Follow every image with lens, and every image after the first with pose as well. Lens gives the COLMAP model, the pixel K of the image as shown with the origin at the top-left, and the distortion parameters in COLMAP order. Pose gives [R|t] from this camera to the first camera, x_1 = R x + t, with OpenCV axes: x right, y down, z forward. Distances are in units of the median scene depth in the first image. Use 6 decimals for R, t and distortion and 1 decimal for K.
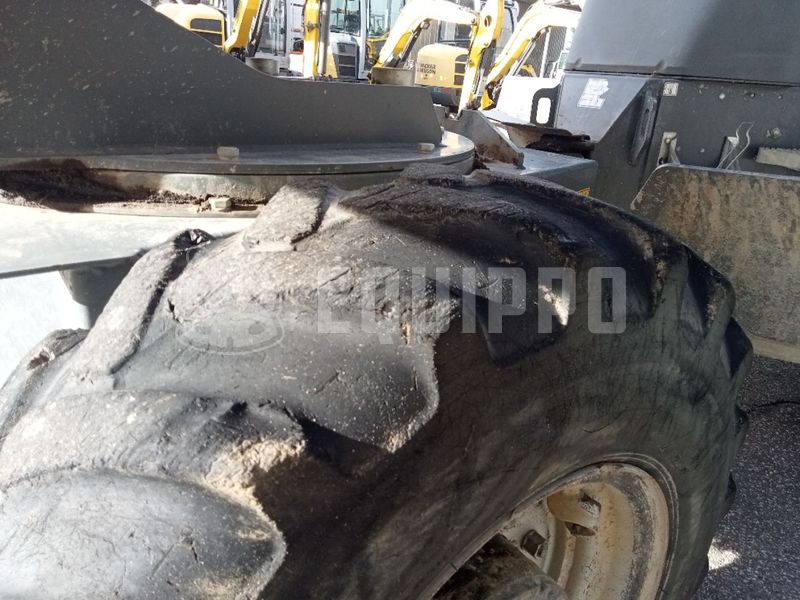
lens RADIAL K [[564.1, 0, 400.0], [0, 564.1, 300.0], [0, 0, 1]] dist [0.014891, -0.030478]
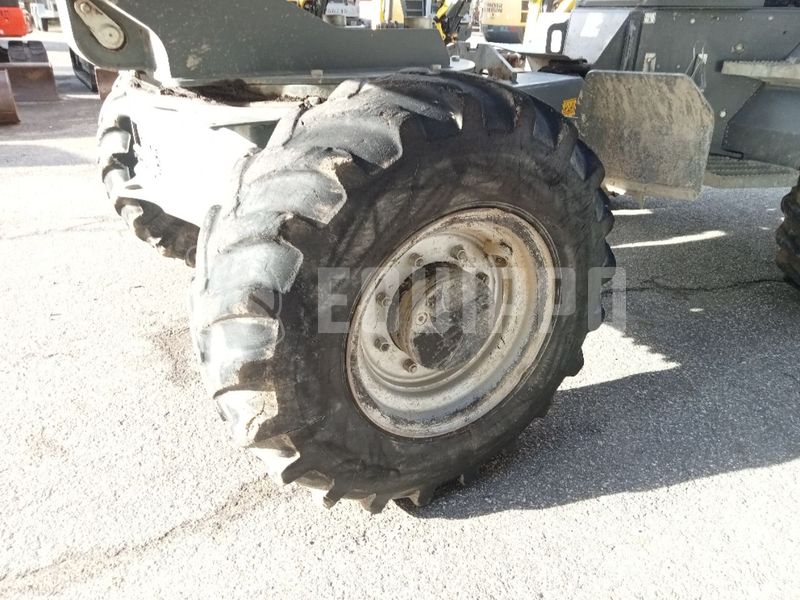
lens RADIAL K [[564.1, 0, 400.0], [0, 564.1, 300.0], [0, 0, 1]] dist [0.014891, -0.030478]
pose [[0.991472, 0.000281, -0.130320, 0.211430], [0.010706, 0.996442, 0.083597, 0.342284], [0.129880, -0.084280, 0.987941, -0.883410]]
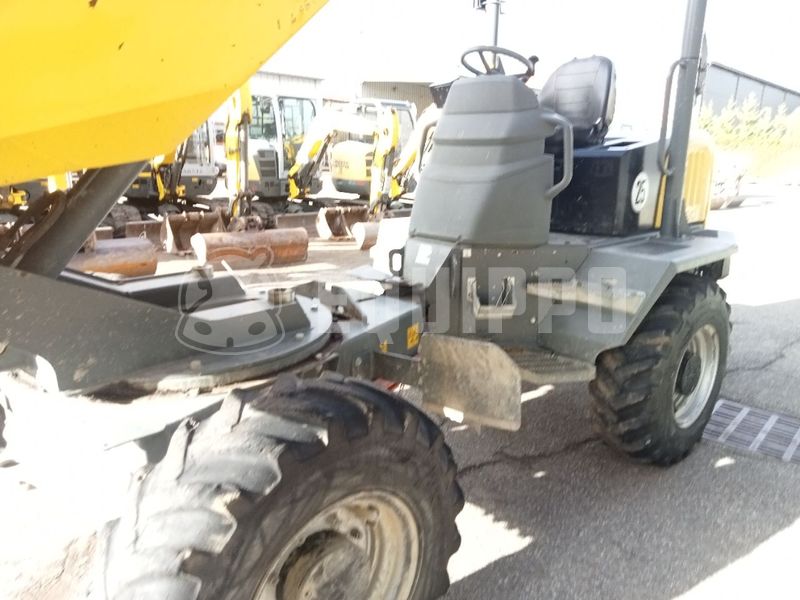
lens RADIAL K [[564.7, 0, 397.8], [0, 564.7, 307.1], [0, 0, 1]] dist [0.005647, -0.032764]
pose [[0.990034, -0.095084, 0.103882, 0.255290], [0.105287, 0.989641, -0.097597, -0.207420], [-0.093526, 0.107561, 0.989790, -1.245765]]
